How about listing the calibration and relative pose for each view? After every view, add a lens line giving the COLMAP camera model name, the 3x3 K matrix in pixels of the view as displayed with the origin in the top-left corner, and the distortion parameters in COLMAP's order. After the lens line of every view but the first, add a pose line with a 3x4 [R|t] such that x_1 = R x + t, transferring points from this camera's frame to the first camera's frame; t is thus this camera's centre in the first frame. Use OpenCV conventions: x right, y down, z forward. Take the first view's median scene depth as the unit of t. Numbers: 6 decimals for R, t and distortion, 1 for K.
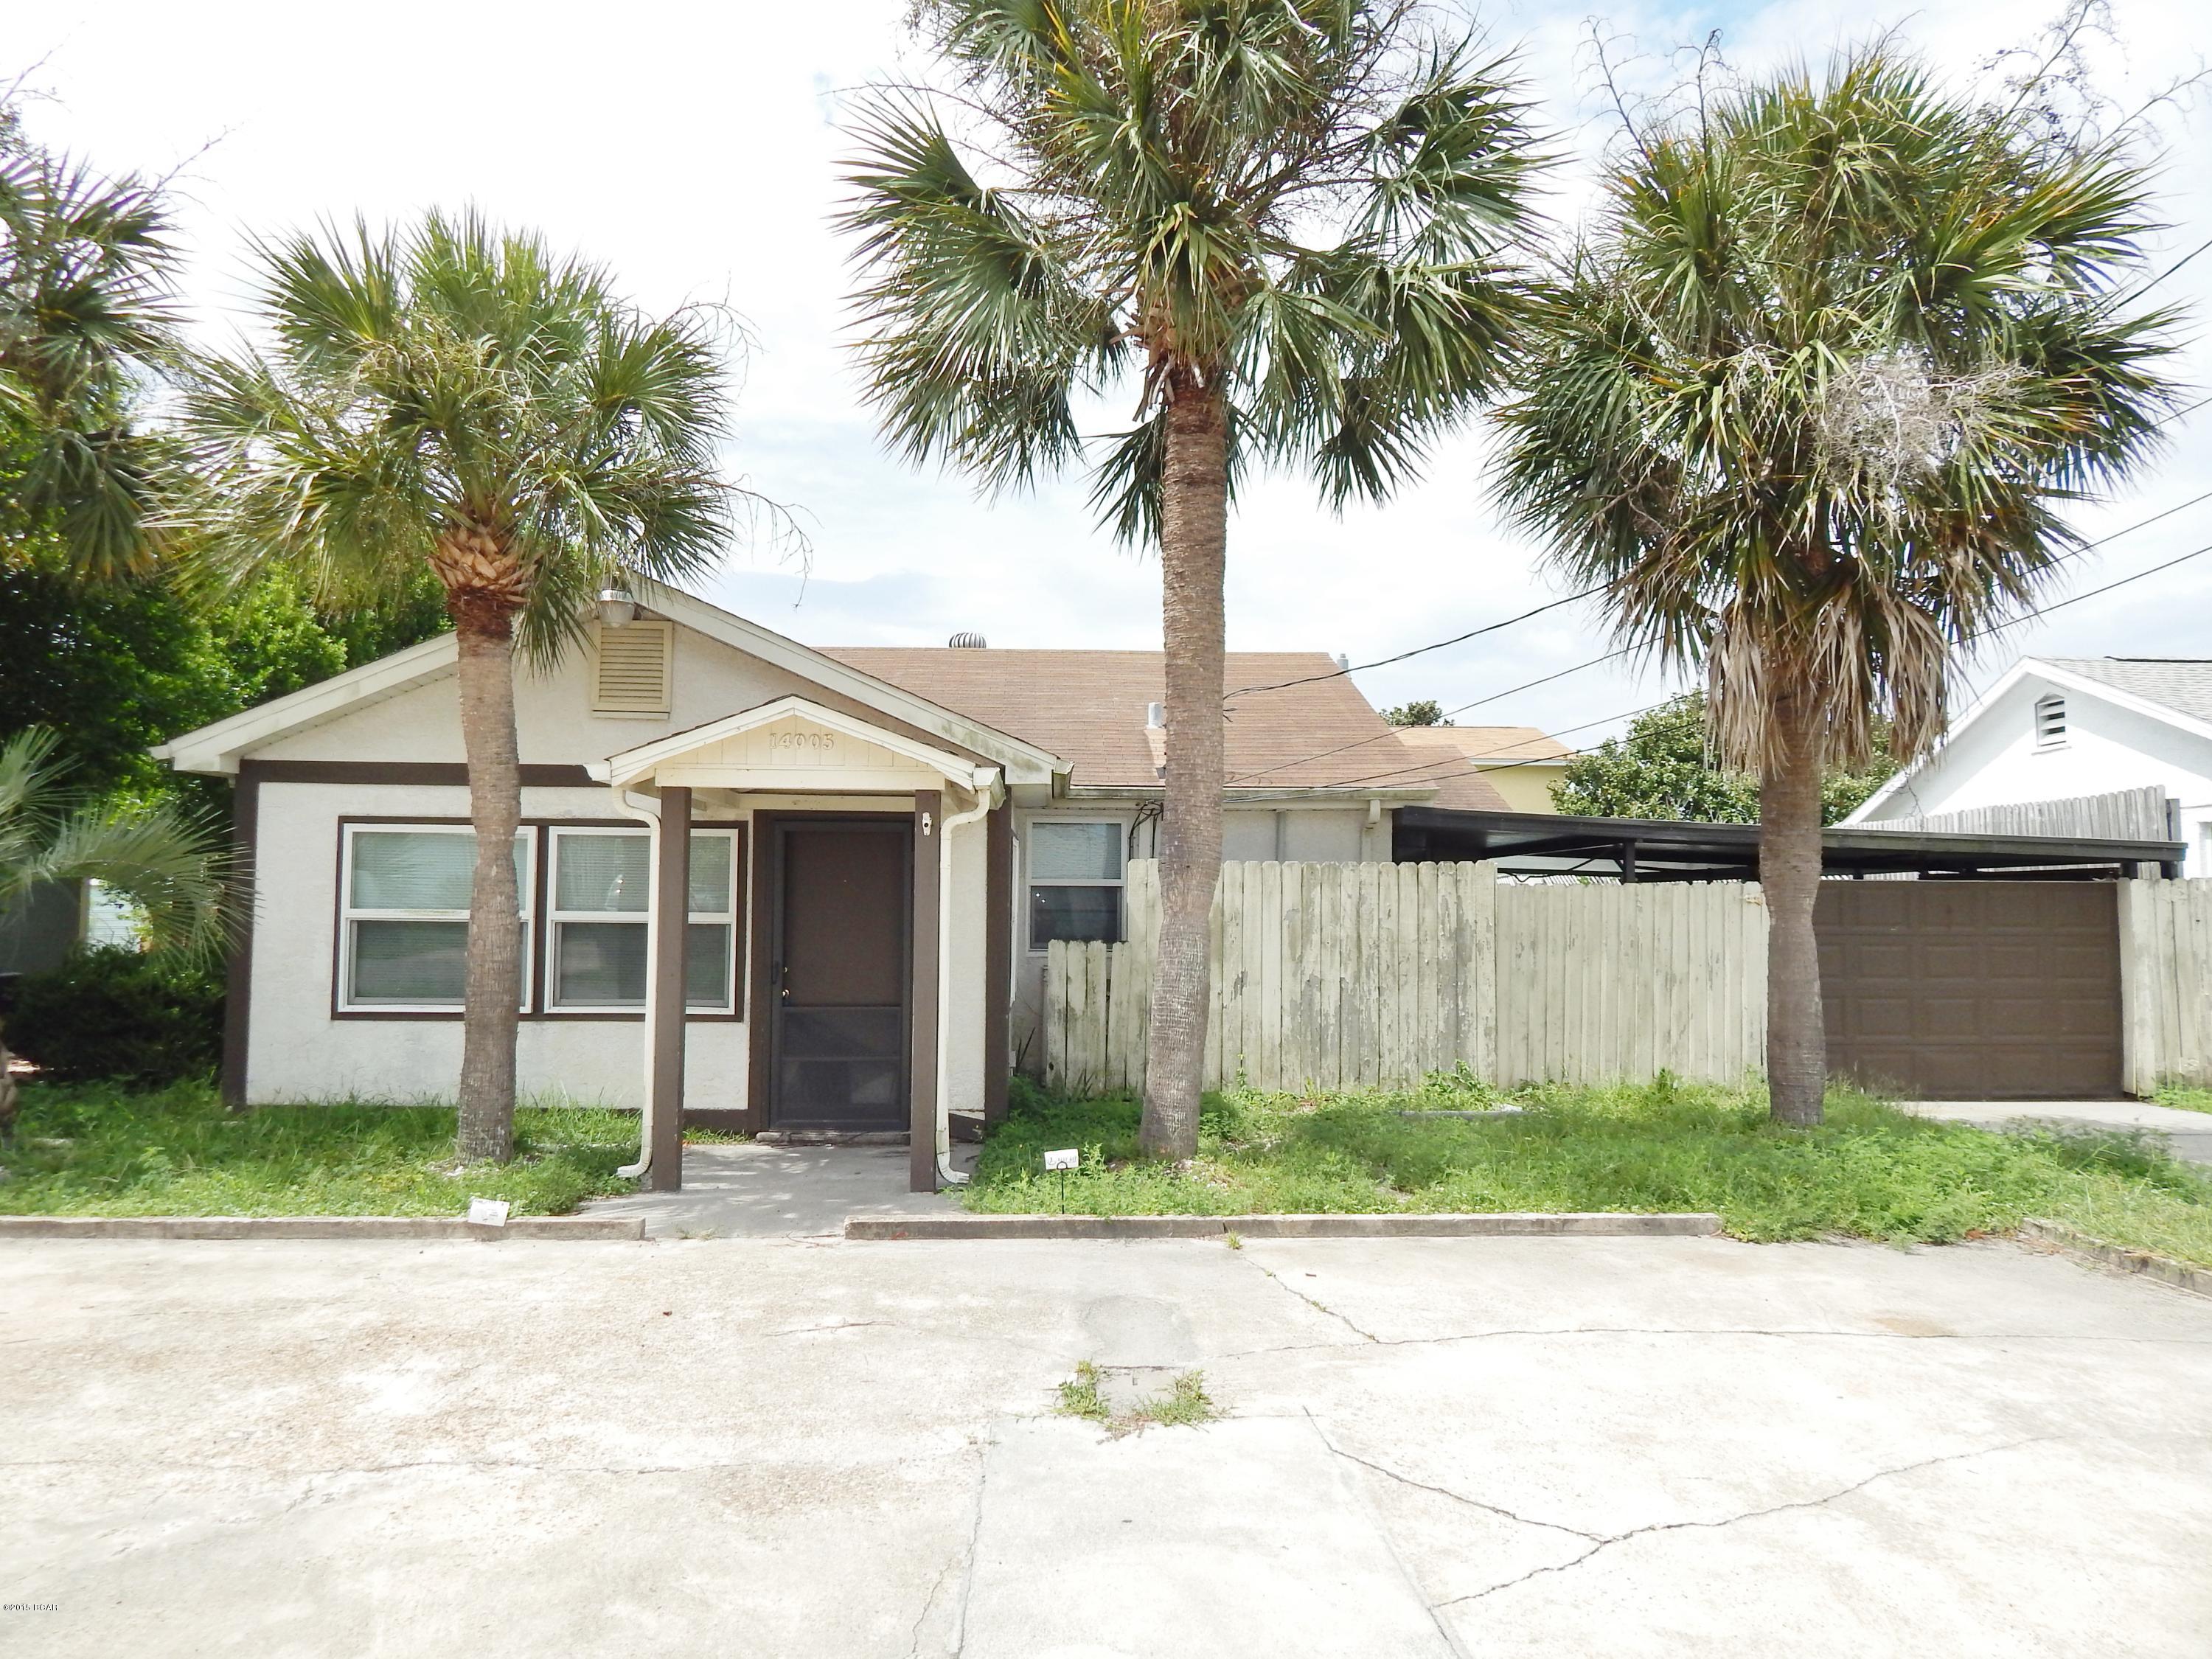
lens RADIAL K [[1506.7, 0, 1106.0], [0, 1506.7, 829.5], [0, 0, 1]] dist [0.048899, 0.000130]
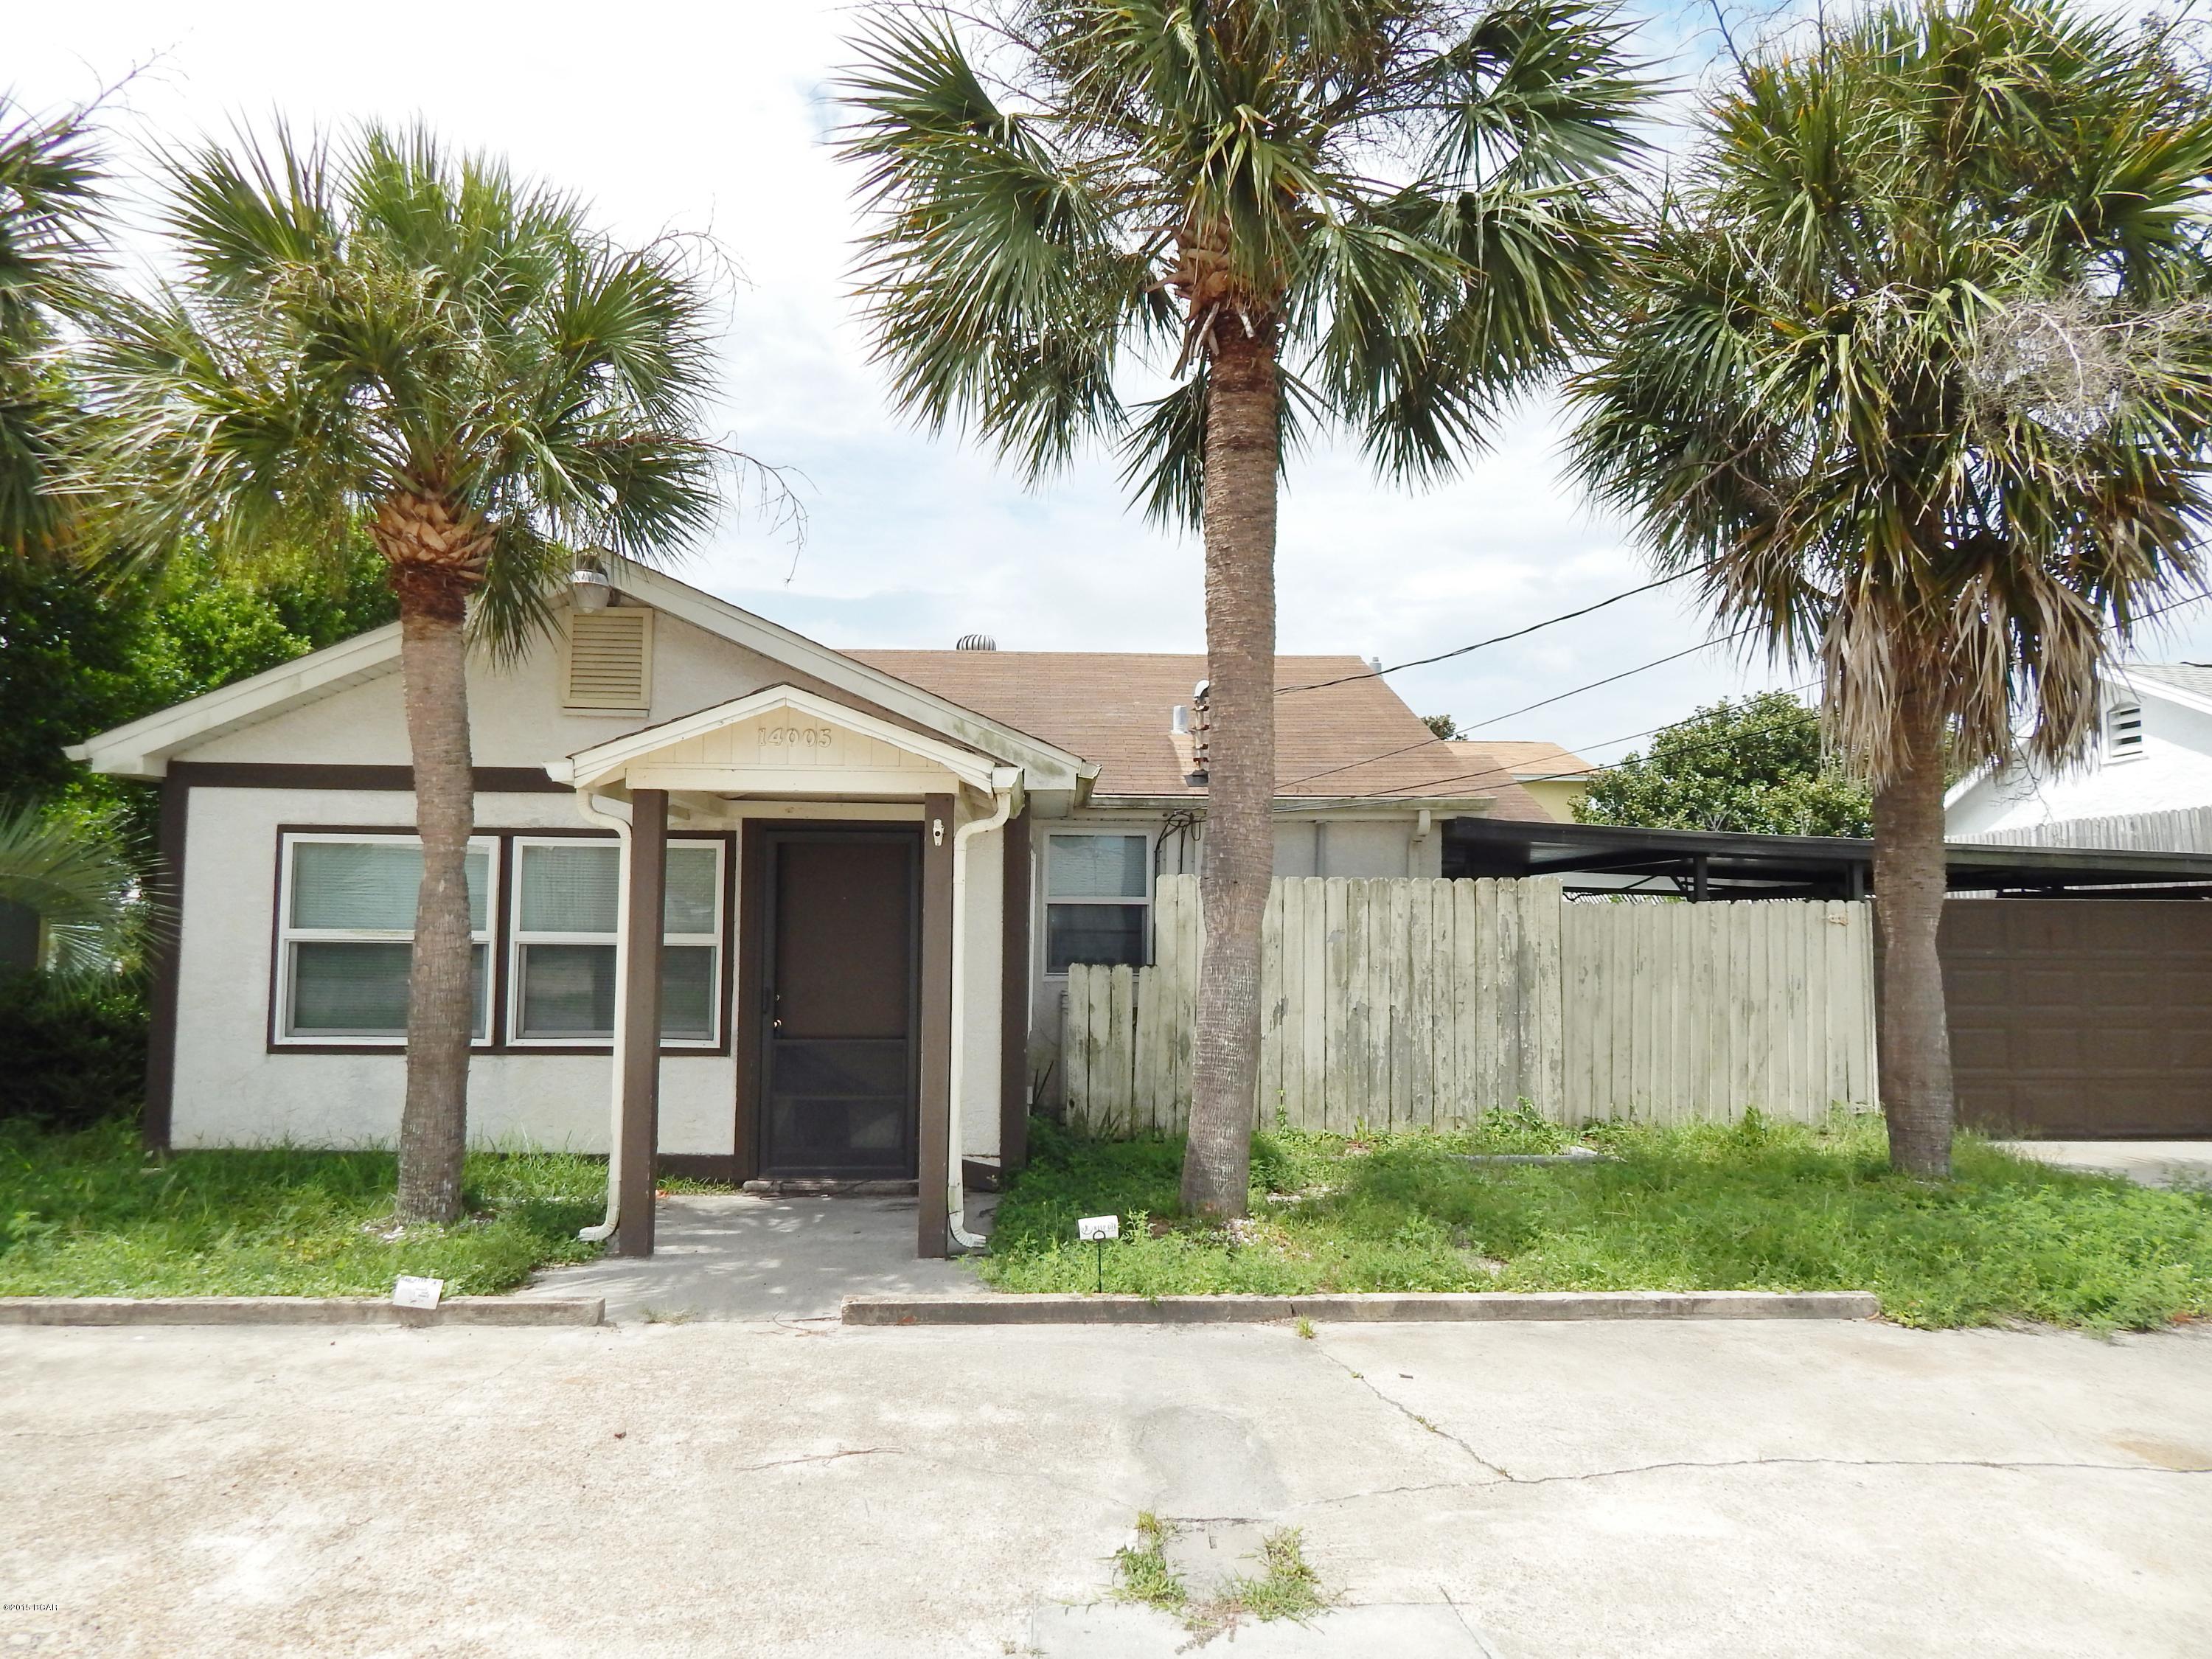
lens RADIAL K [[1453.5, 0, 1106.0], [0, 1453.5, 829.5], [0, 0, 1]] dist [0.030828, 0.000407]
pose [[0.999987, 0.001308, 0.004933, -0.025291], [-0.001239, 0.999904, -0.013782, 0.005811], [-0.004951, 0.013776, 0.999893, 0.155683]]
